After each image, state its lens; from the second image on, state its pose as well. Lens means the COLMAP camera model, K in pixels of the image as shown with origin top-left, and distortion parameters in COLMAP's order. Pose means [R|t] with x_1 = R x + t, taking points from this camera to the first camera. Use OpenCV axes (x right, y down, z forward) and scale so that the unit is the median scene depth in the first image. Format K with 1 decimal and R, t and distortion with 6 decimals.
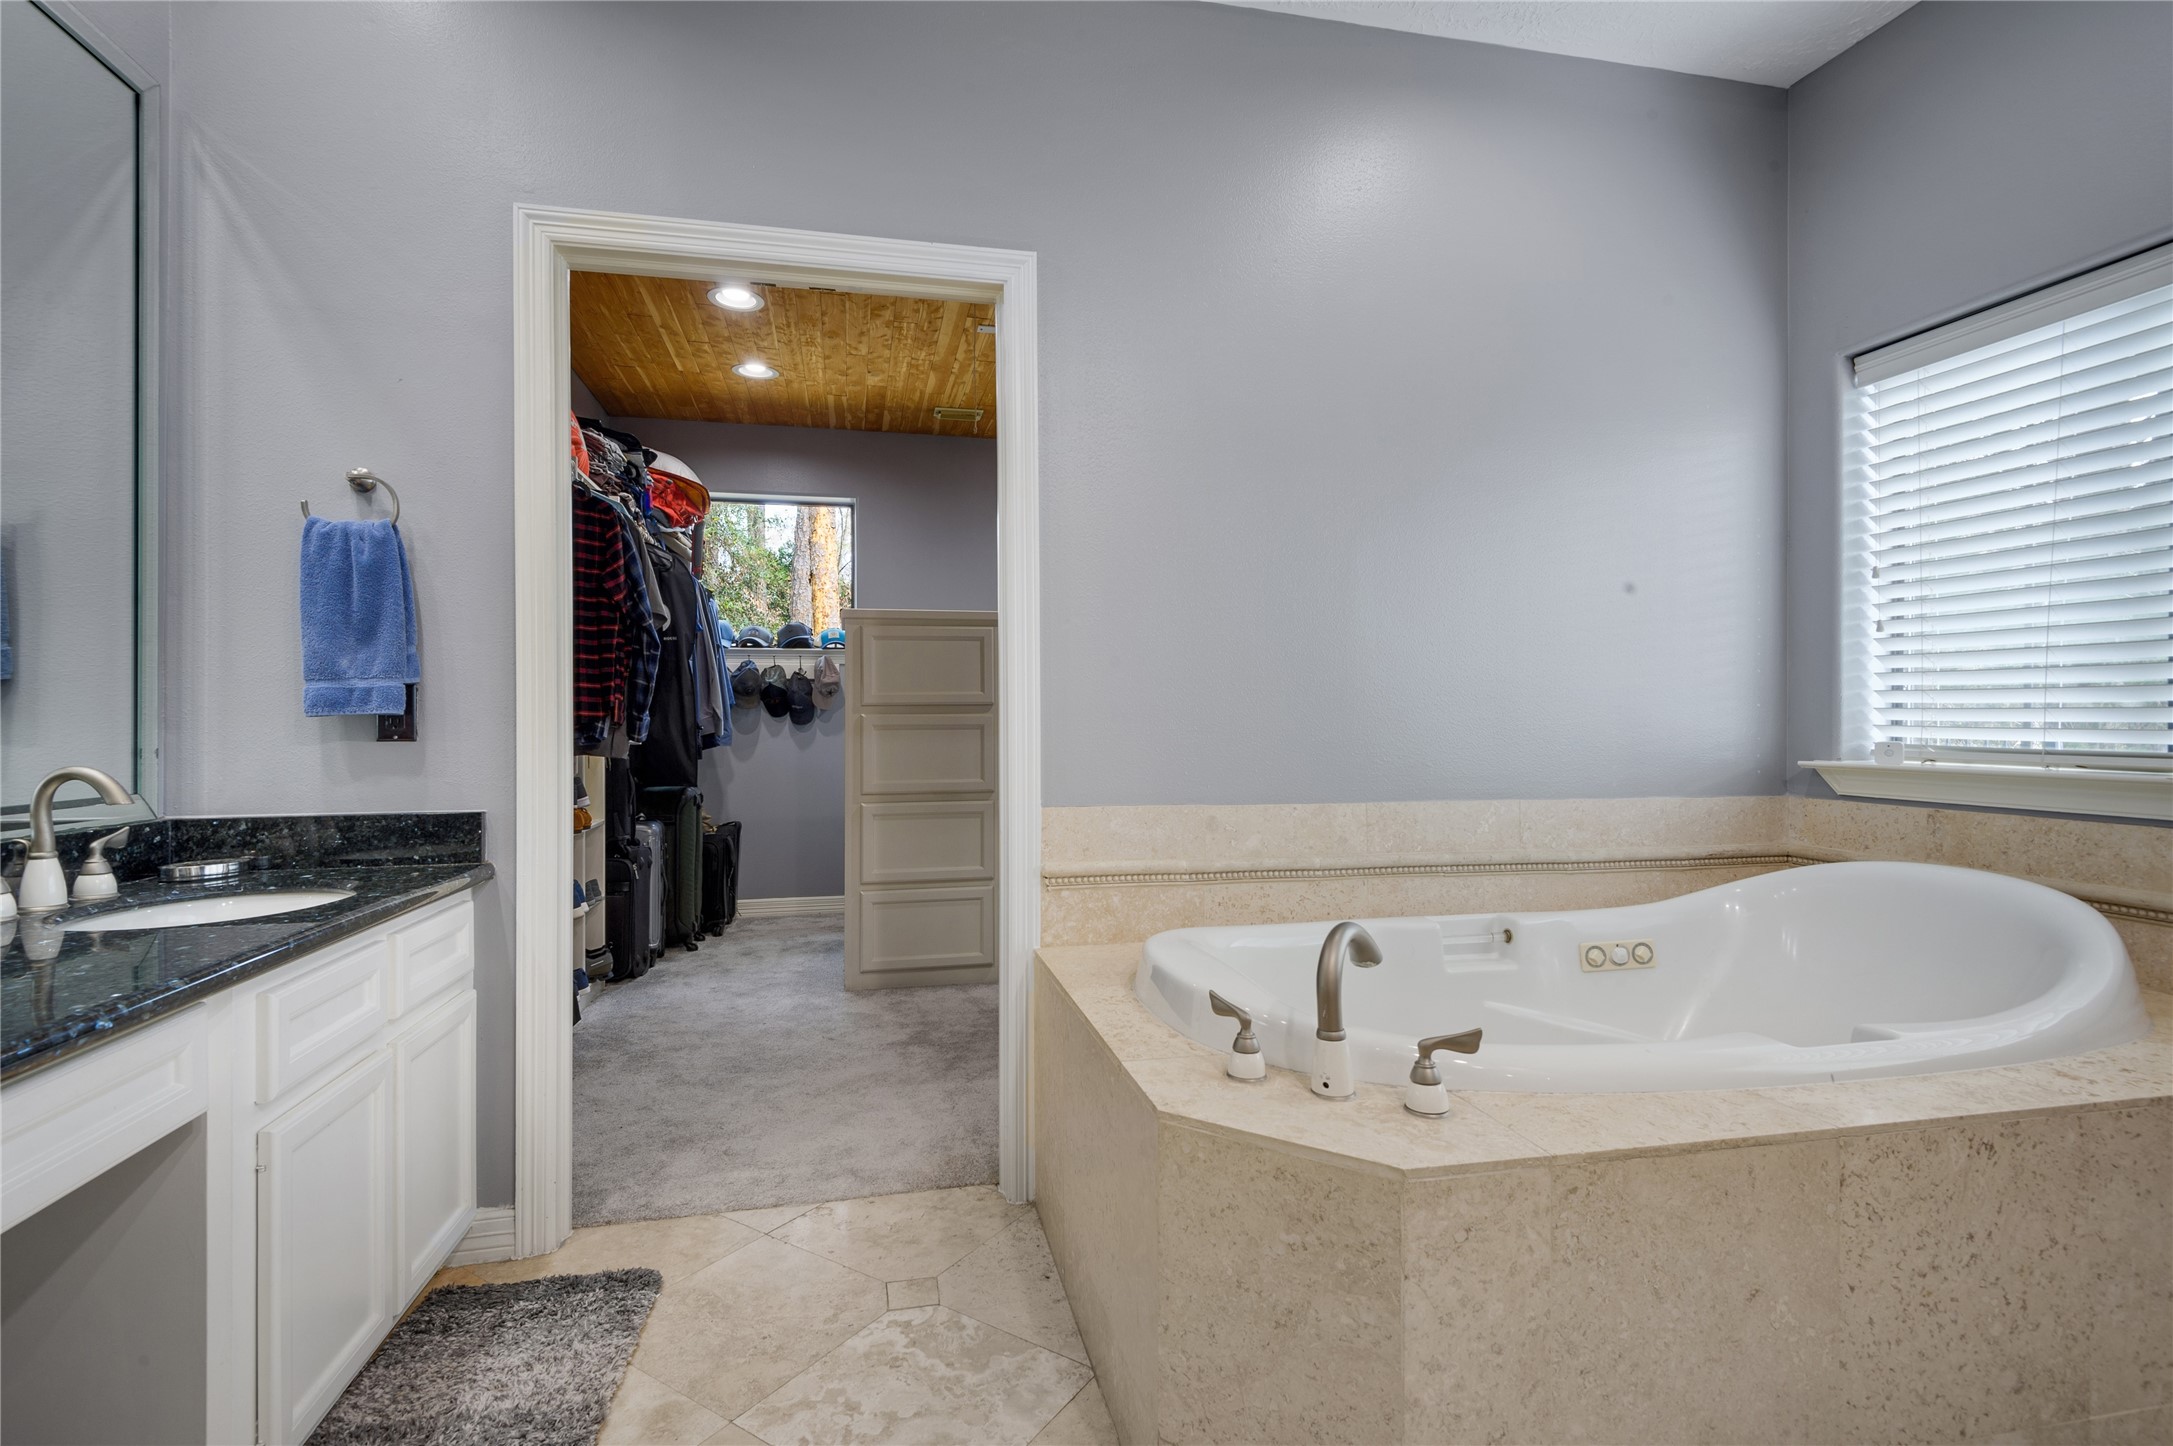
lens RADIAL K [[1014.2, 0, 1080.1], [0, 1014.2, 710.8], [0, 0, 1]] dist [0.018695, -0.000216]
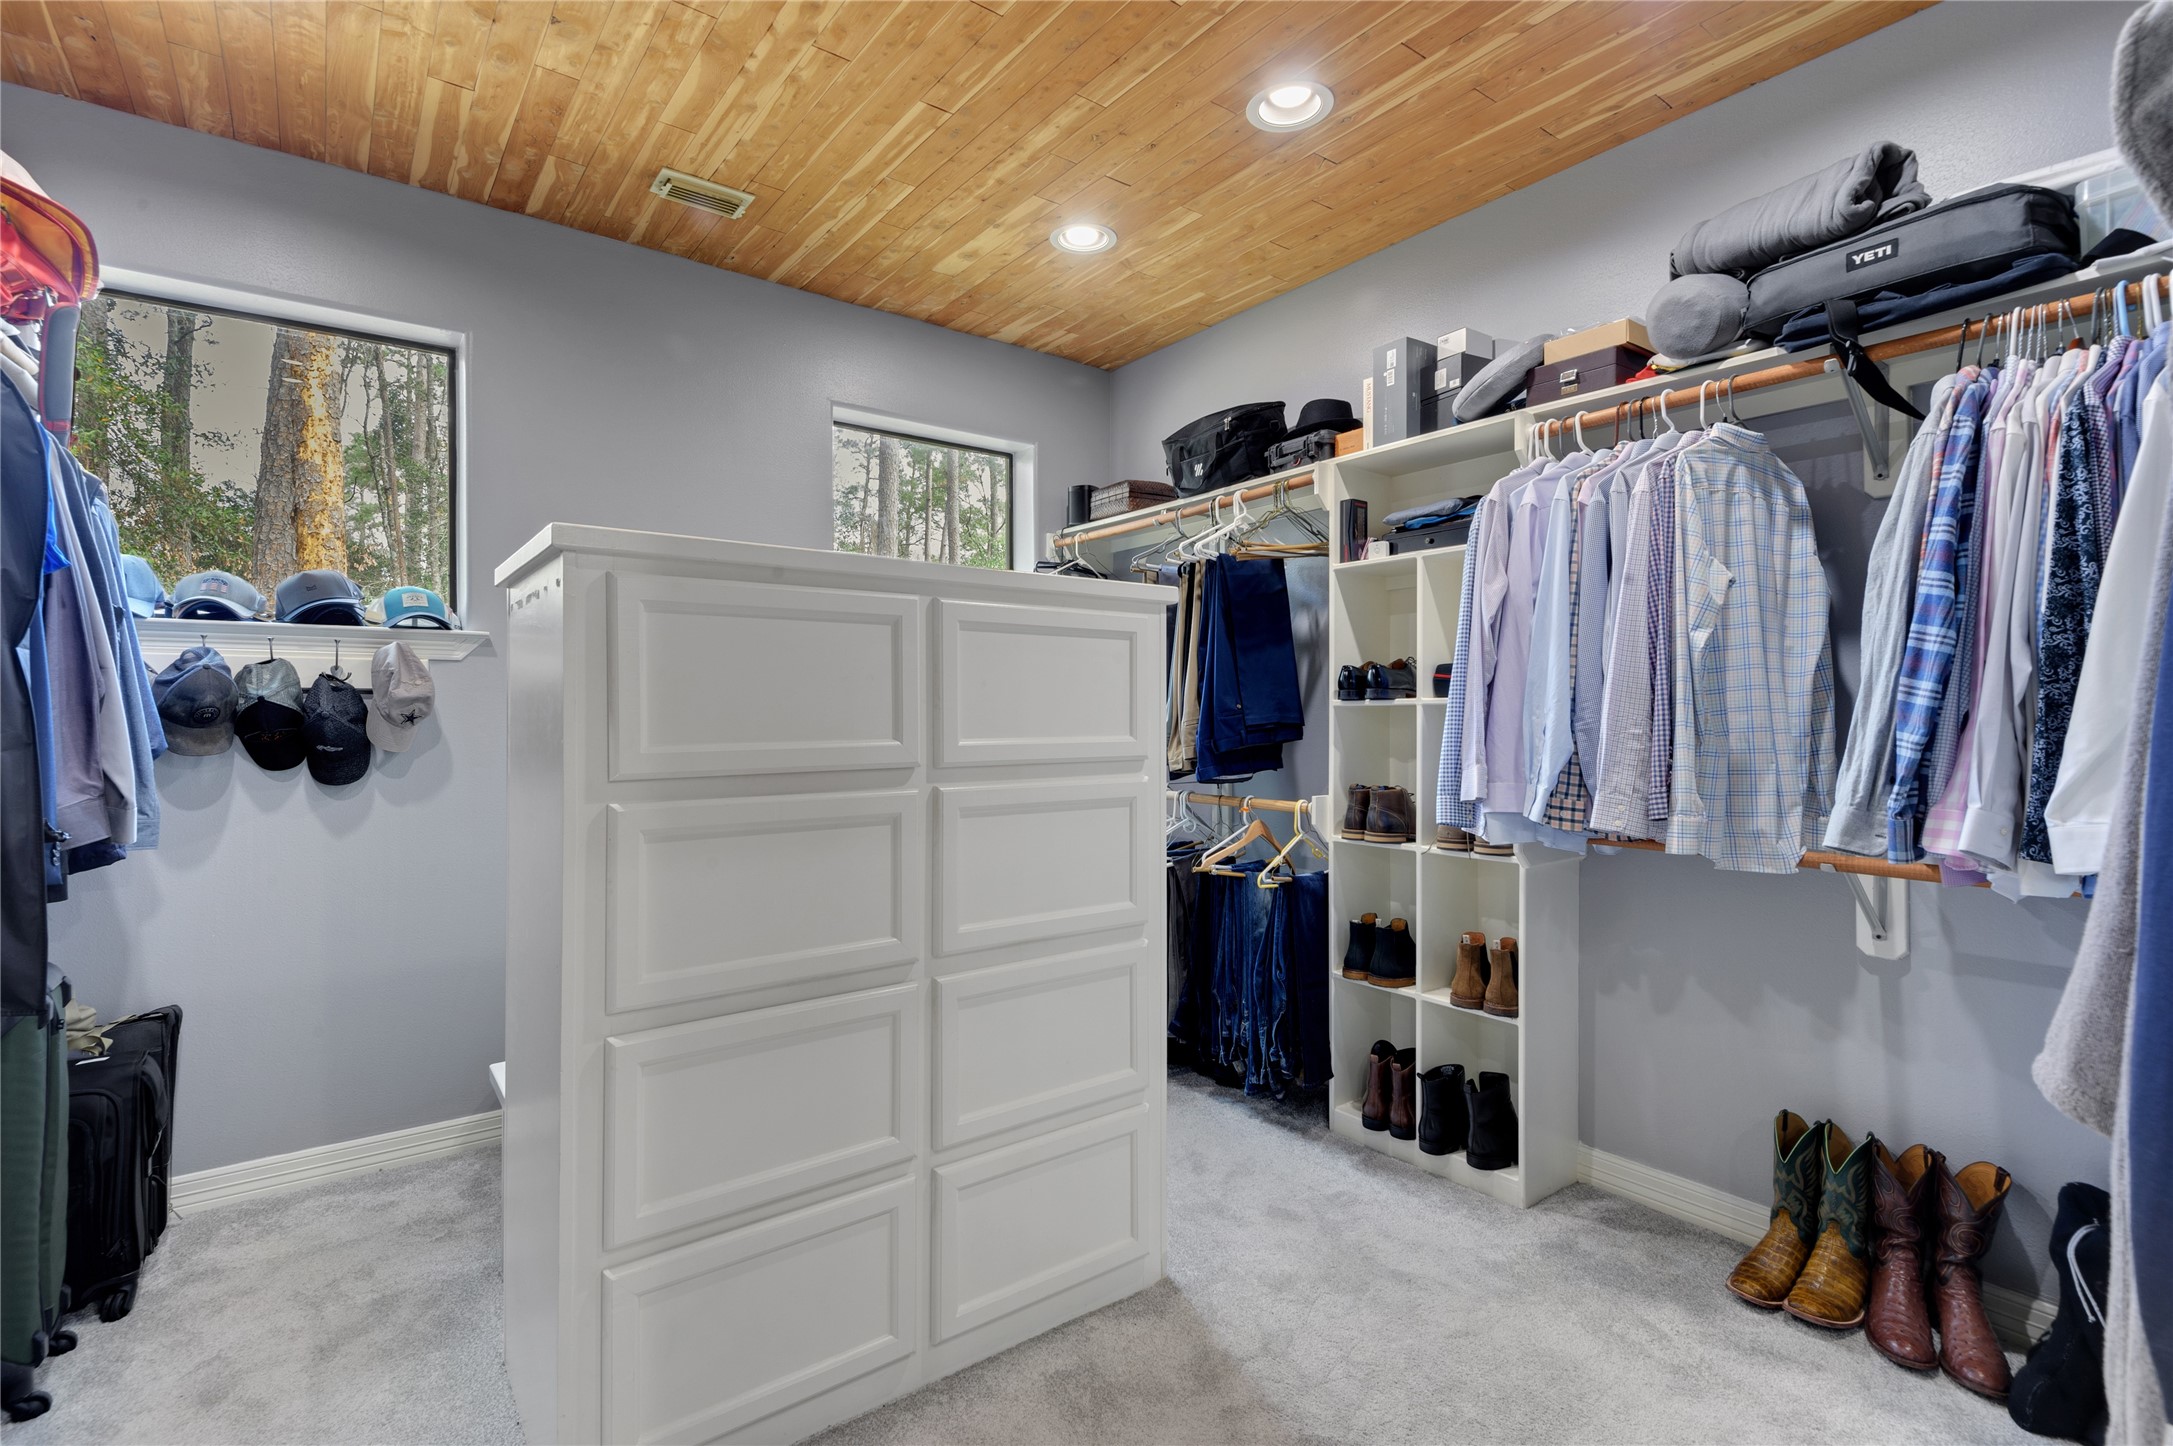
lens RADIAL K [[990.8, 0, 1037.8], [0, 990.8, 705.6], [0, 0, 1]] dist [-0.001457, -0.000910]
pose [[0.915350, 0.005043, 0.402626, -0.162379], [-0.006488, 0.999976, 0.002225, -0.026836], [-0.402606, -0.004649, 0.915362, 0.444513]]
